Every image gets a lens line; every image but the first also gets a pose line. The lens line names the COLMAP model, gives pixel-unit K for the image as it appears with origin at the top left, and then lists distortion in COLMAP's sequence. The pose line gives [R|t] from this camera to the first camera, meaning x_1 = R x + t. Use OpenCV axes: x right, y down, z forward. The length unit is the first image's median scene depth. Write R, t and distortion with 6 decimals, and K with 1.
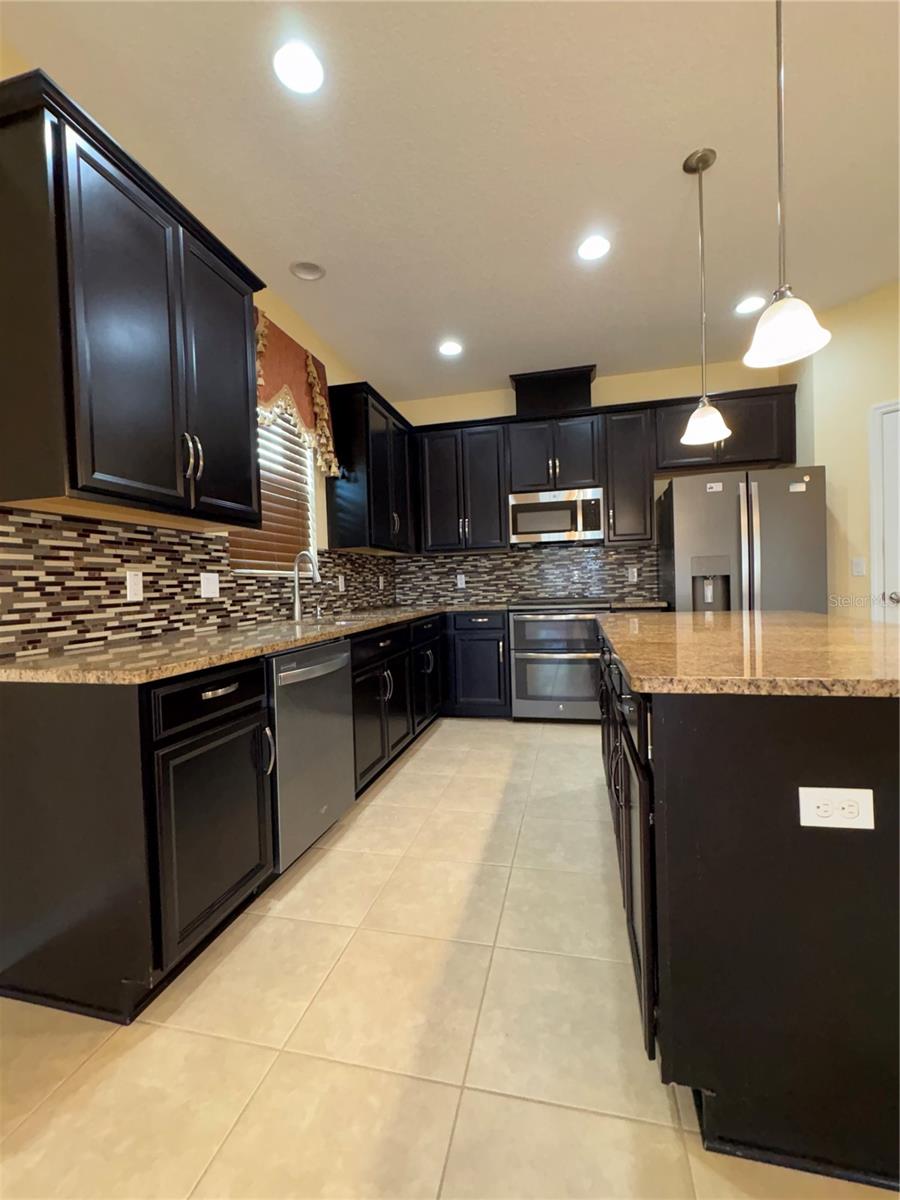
lens RADIAL K [[511.4, 0, 450.0], [0, 511.4, 600.0], [0, 0, 1]] dist [-0.009487, 0.000041]
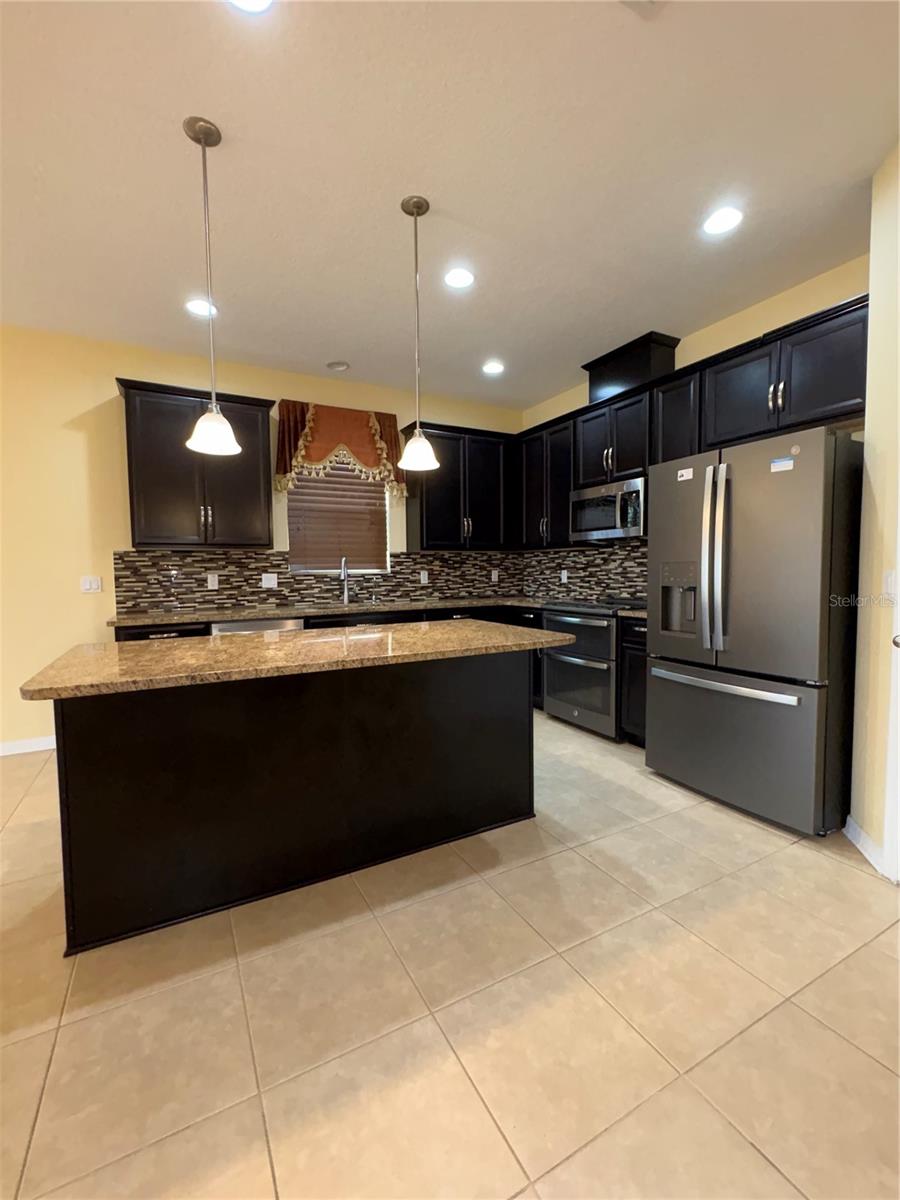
lens RADIAL K [[511.4, 0, 450.0], [0, 511.4, 600.0], [0, 0, 1]] dist [-0.009487, 0.000041]
pose [[0.672133, 0.069687, -0.737143, 0.907268], [-0.031970, 0.997364, 0.065136, -0.070963], [0.739740, -0.020213, 0.672590, 0.207171]]
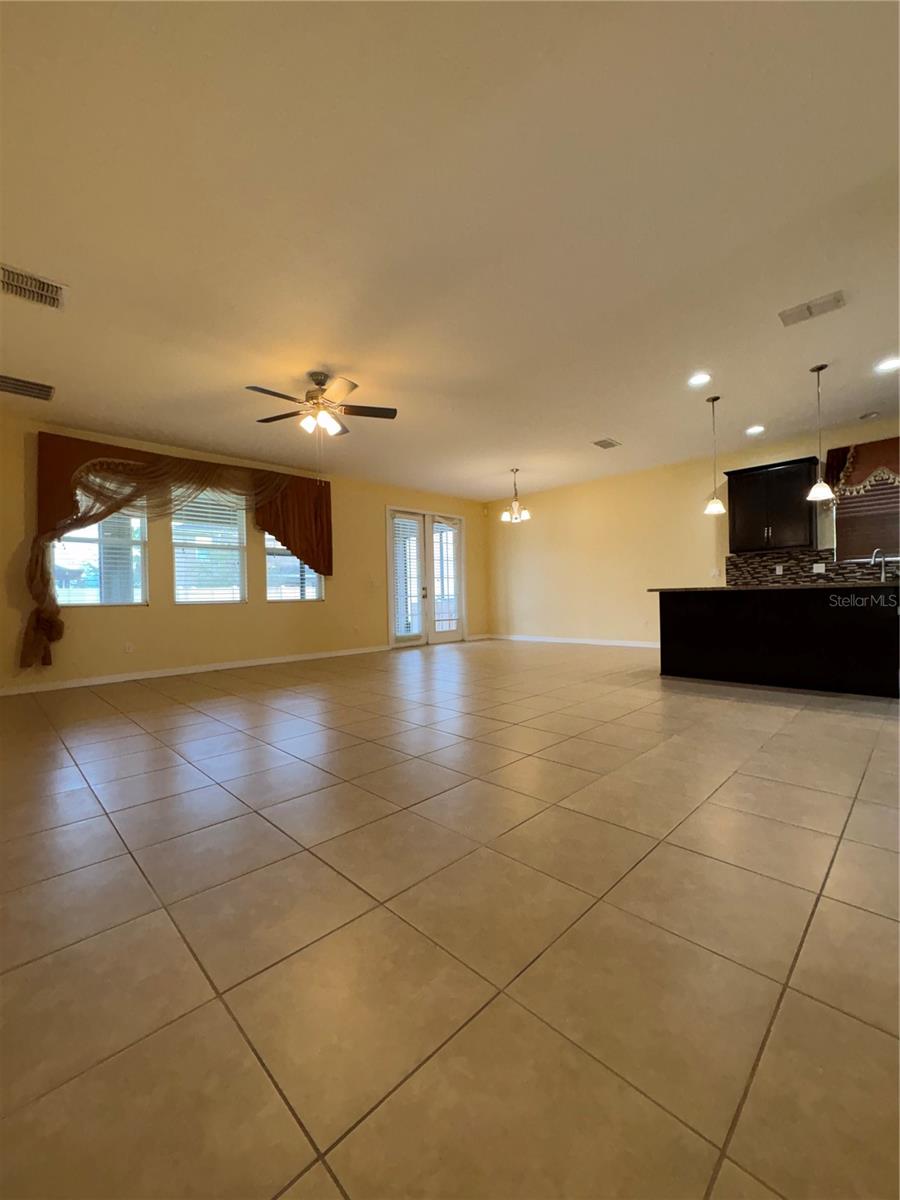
lens RADIAL K [[488.0, 0, 450.0], [0, 488.0, 600.0], [0, 0, 1]] dist [0.000847, 0.000142]
pose [[-0.524944, 0.048231, -0.849769, 2.023996], [0.015946, 0.998775, 0.046838, -0.009925], [0.850988, 0.011037, -0.525070, 0.513377]]
